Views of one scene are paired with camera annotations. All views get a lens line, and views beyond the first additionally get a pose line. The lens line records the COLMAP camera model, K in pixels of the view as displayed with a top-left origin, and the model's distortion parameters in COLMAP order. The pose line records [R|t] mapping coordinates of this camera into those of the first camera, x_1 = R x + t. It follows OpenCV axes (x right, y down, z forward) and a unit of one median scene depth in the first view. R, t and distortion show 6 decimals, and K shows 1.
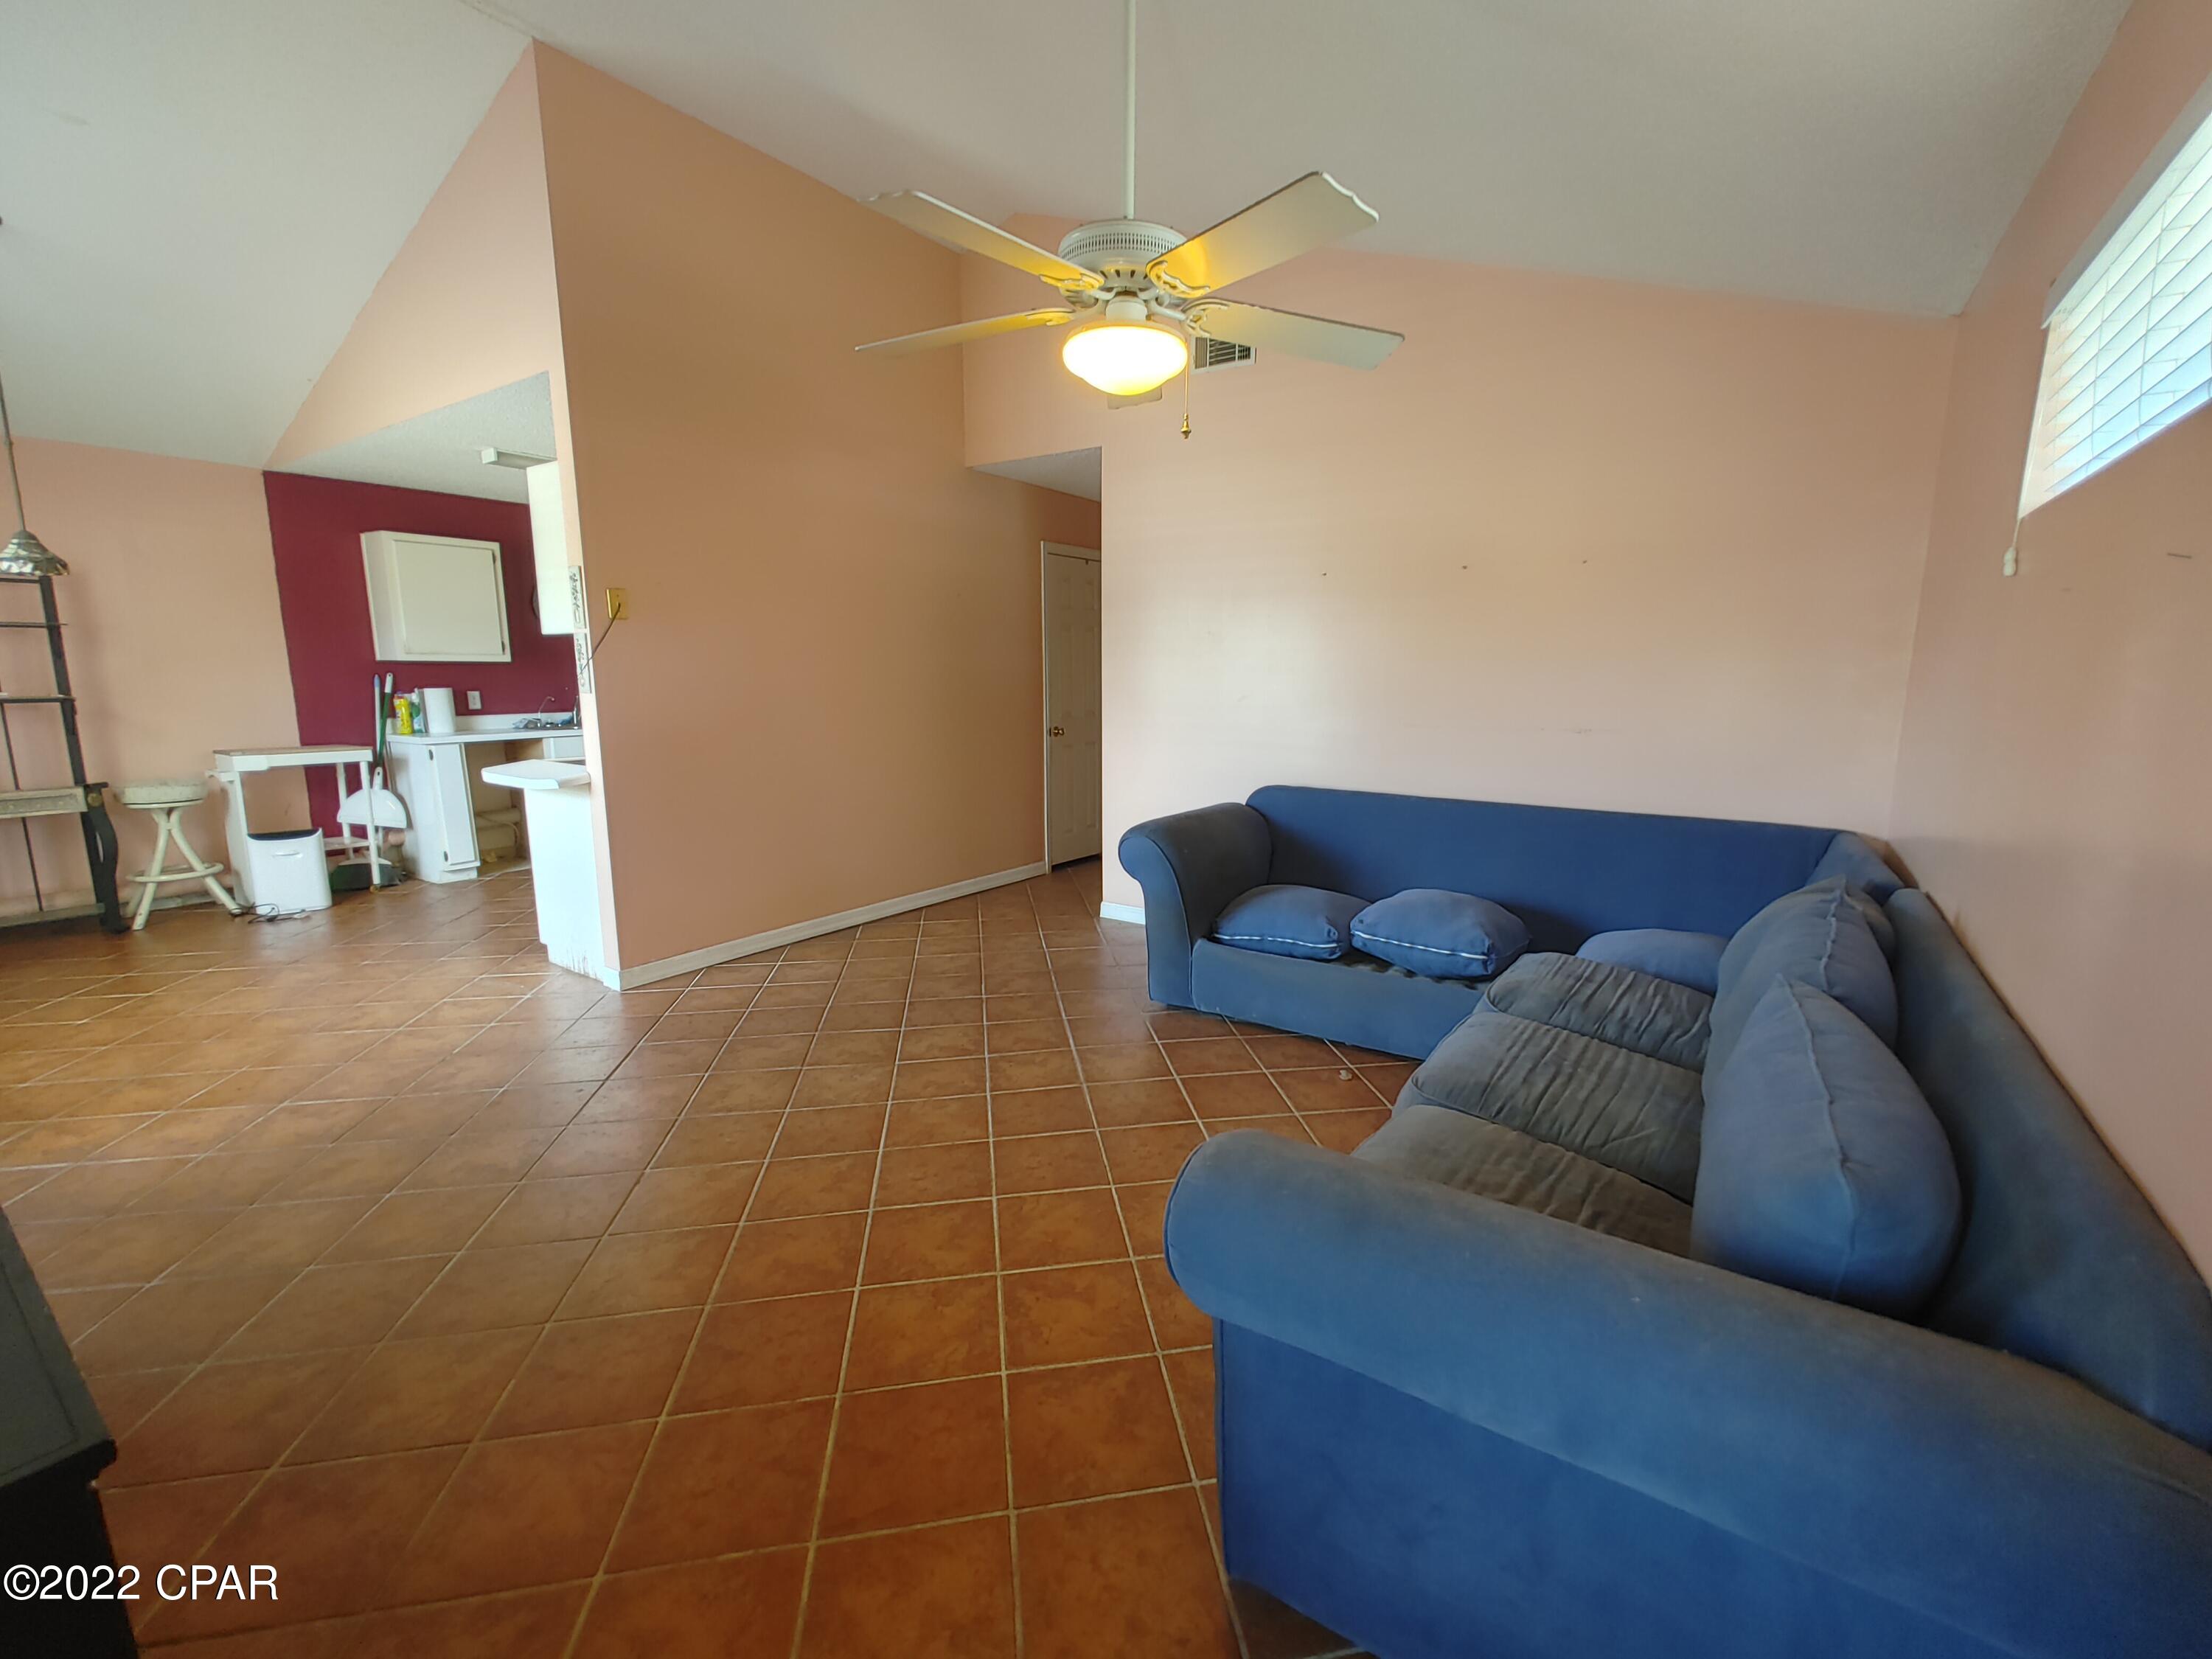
lens RADIAL K [[938.4, 0, 1151.0], [0, 938.4, 823.0], [0, 0, 1]] dist [0.001968, 0.001497]
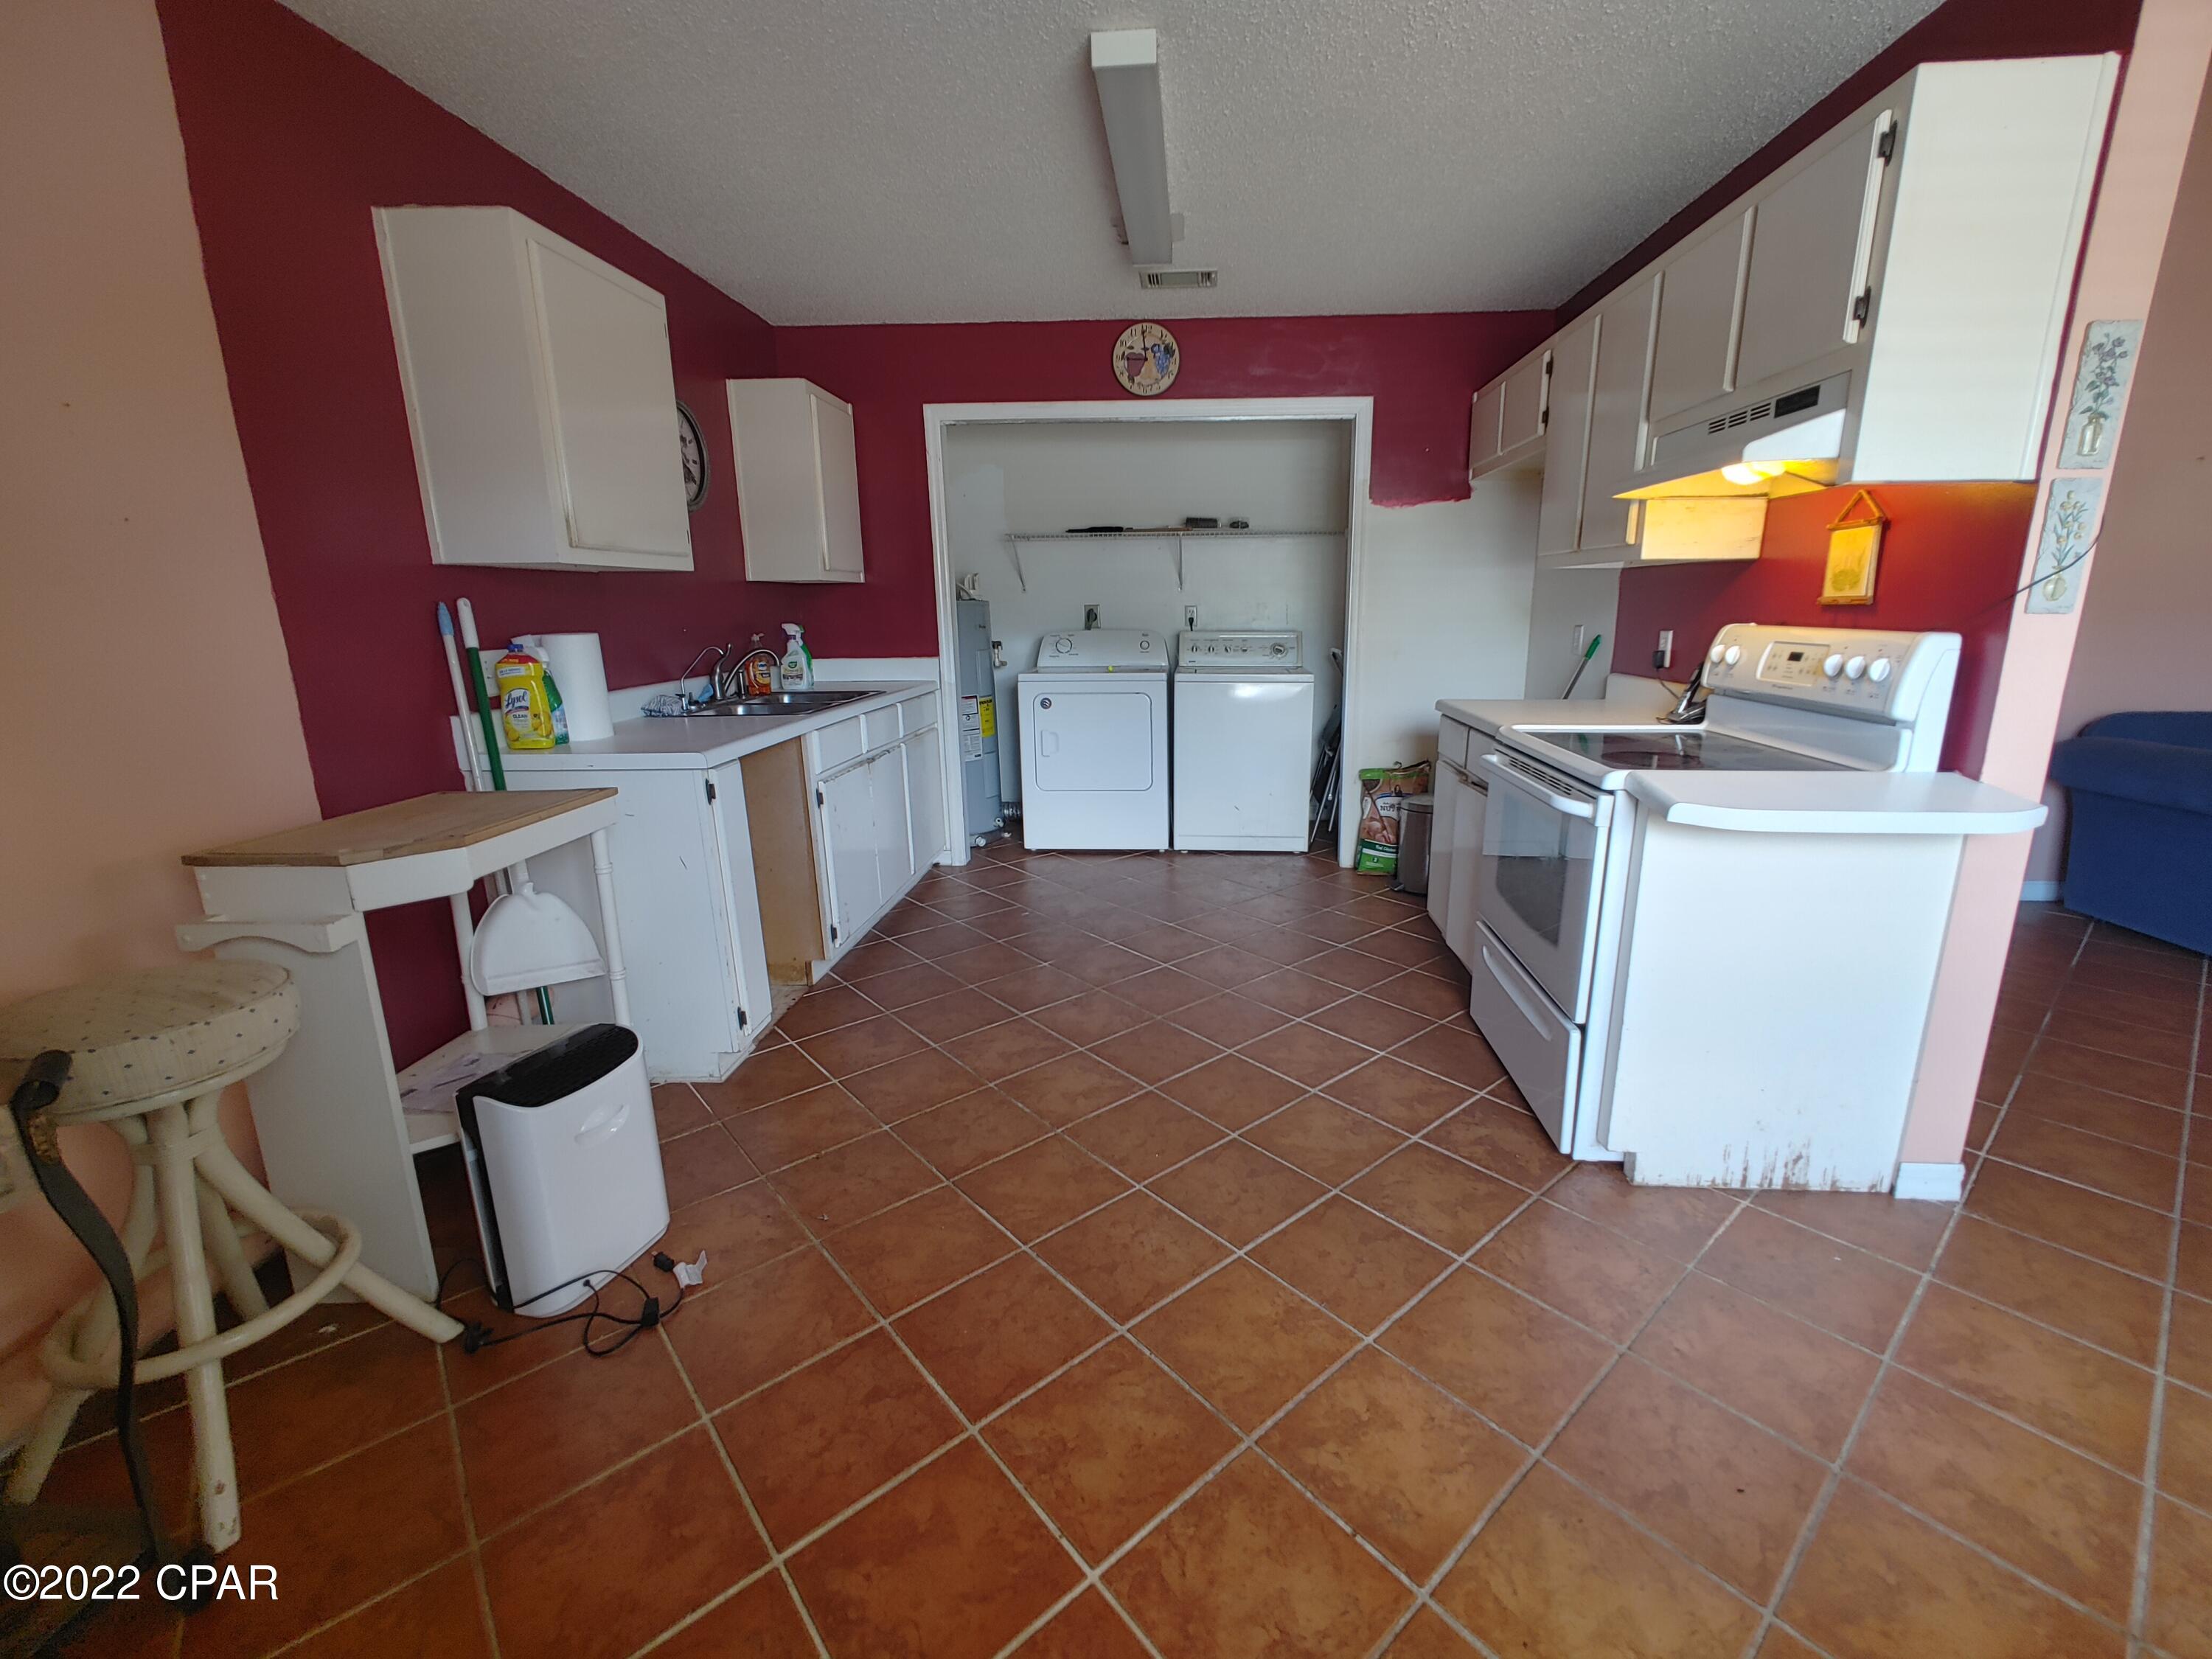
lens RADIAL K [[938.4, 0, 1151.0], [0, 938.4, 823.0], [0, 0, 1]] dist [0.001968, 0.001497]
pose [[0.860948, -0.133045, 0.490986, -1.670194], [0.096801, 0.990404, 0.098633, -0.167563], [-0.499398, -0.037390, 0.865566, 1.119285]]
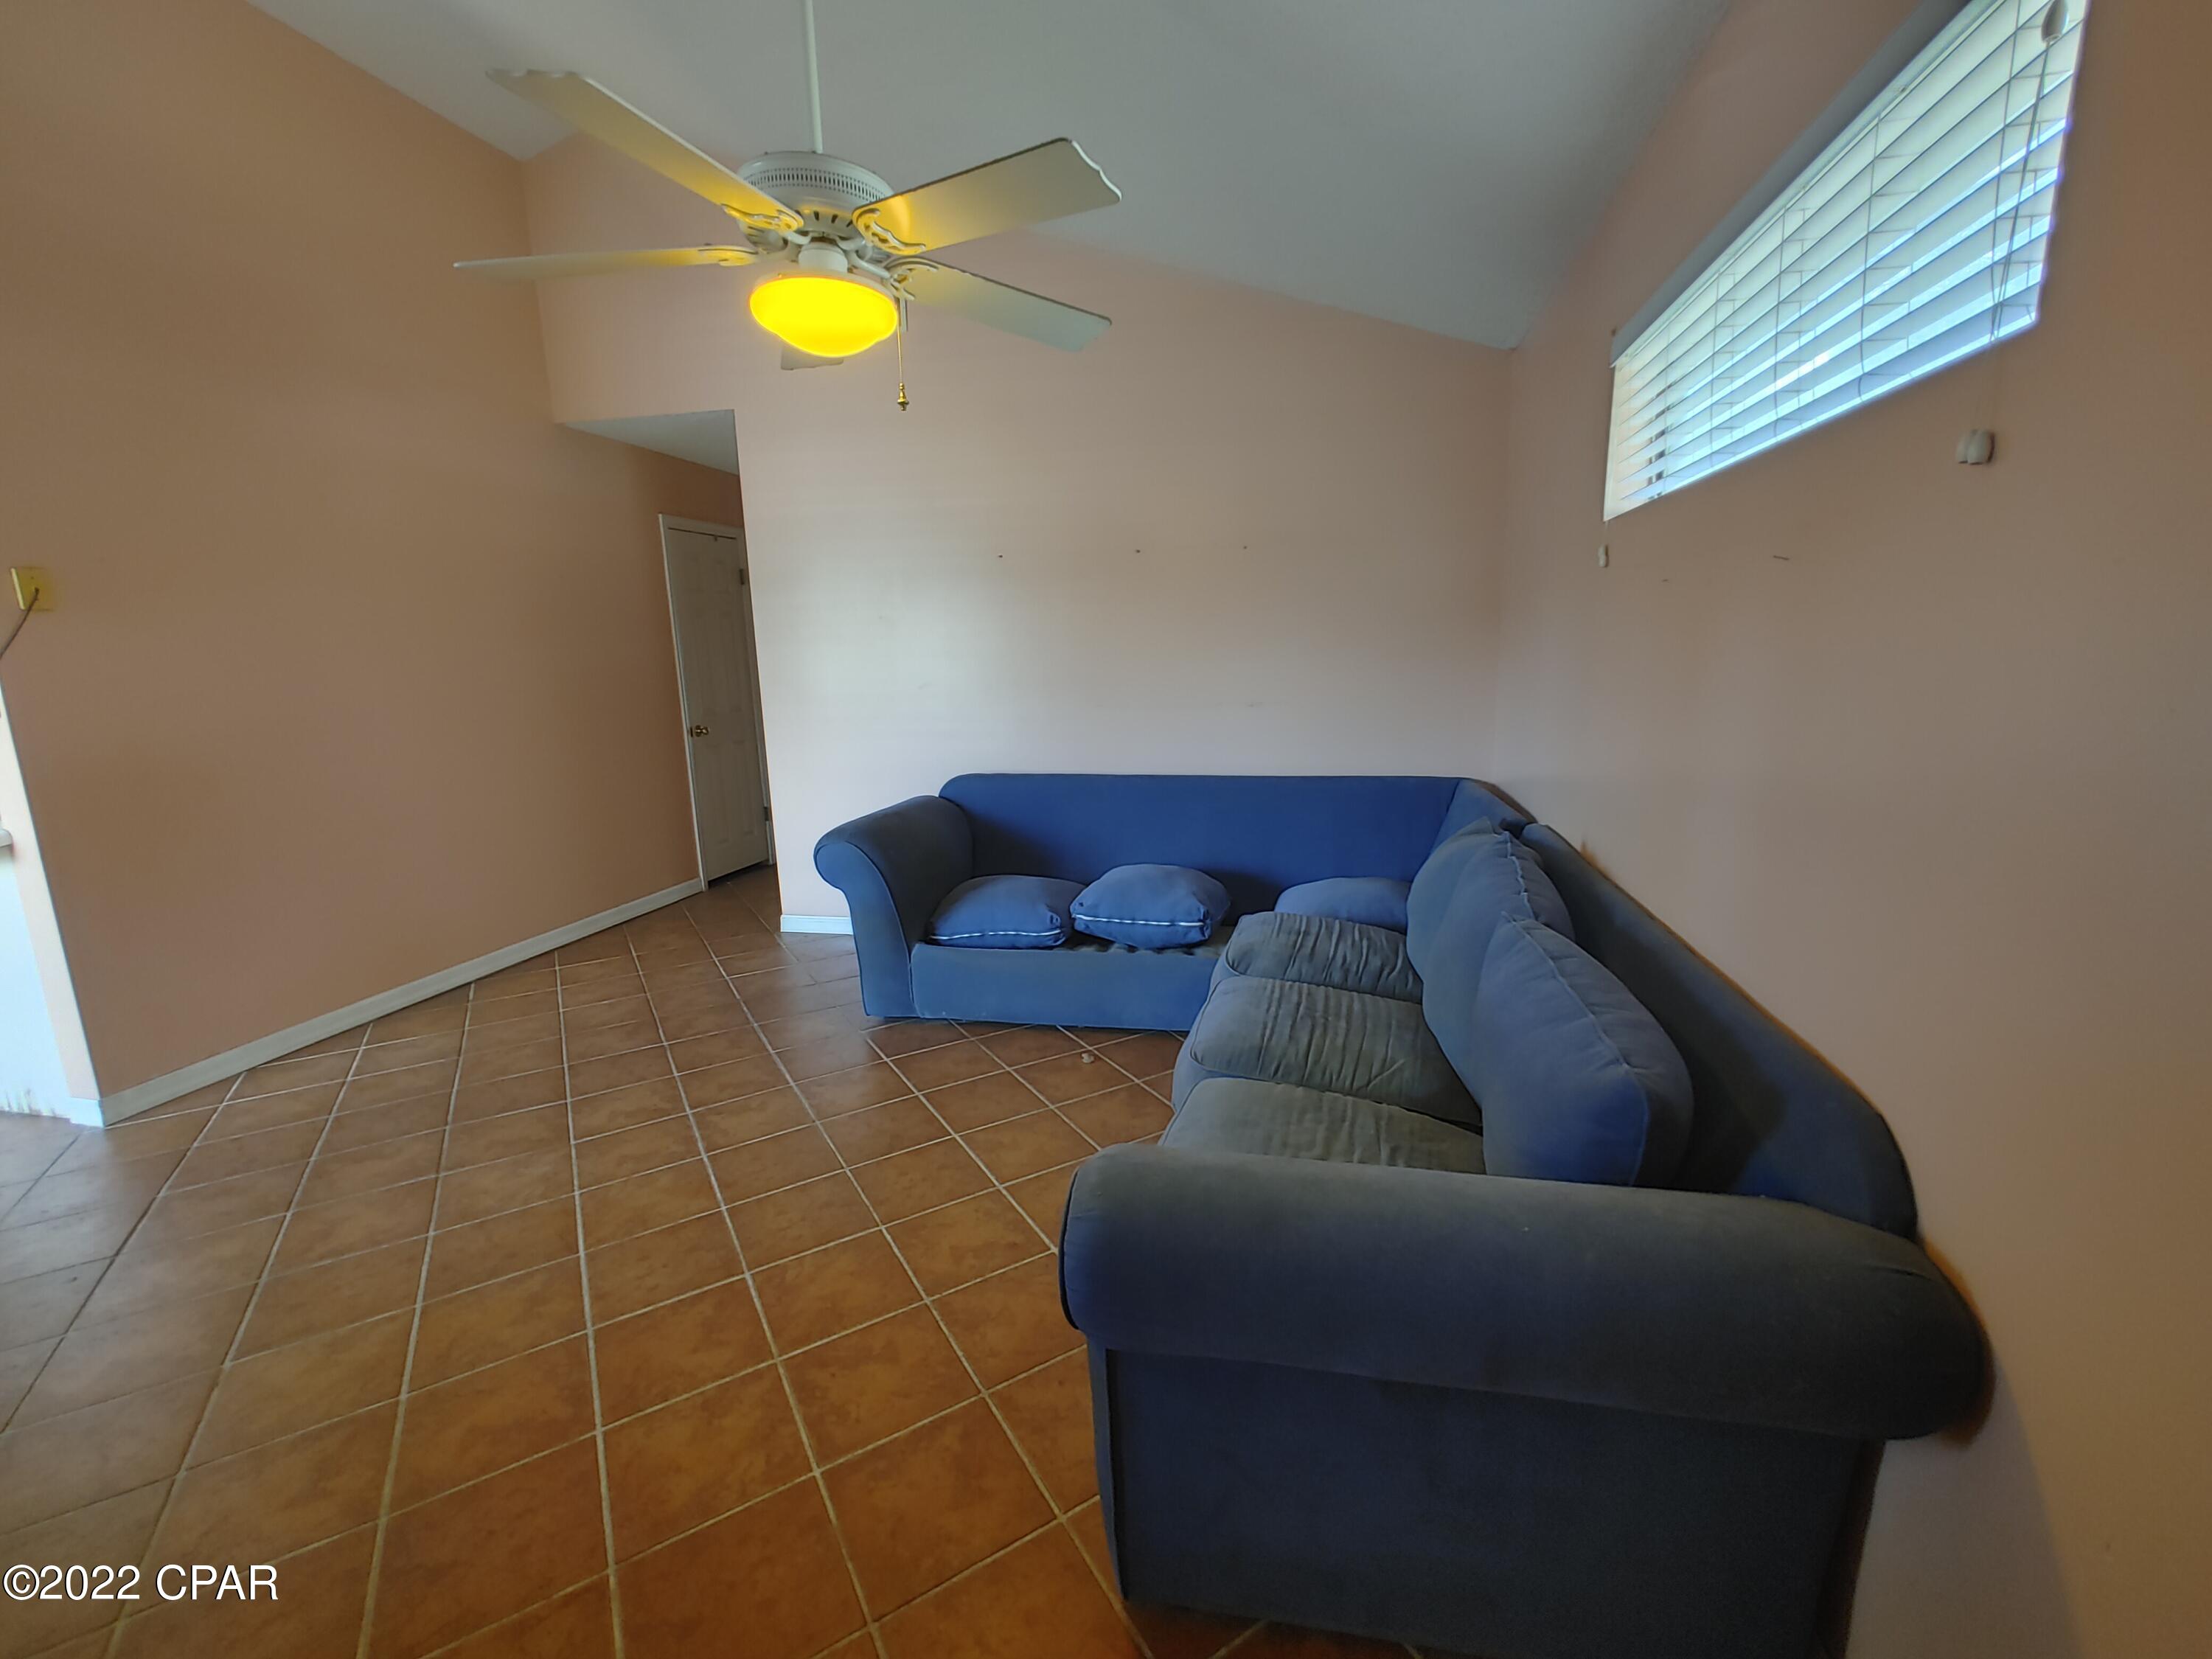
lens RADIAL K [[938.4, 0, 1151.0], [0, 938.4, 823.0], [0, 0, 1]] dist [0.001968, 0.001497]
pose [[0.927209, -0.093106, 0.362788, -0.083422], [0.085614, 0.995652, 0.036713, -0.016277], [-0.364629, -0.002981, 0.931148, 0.043700]]
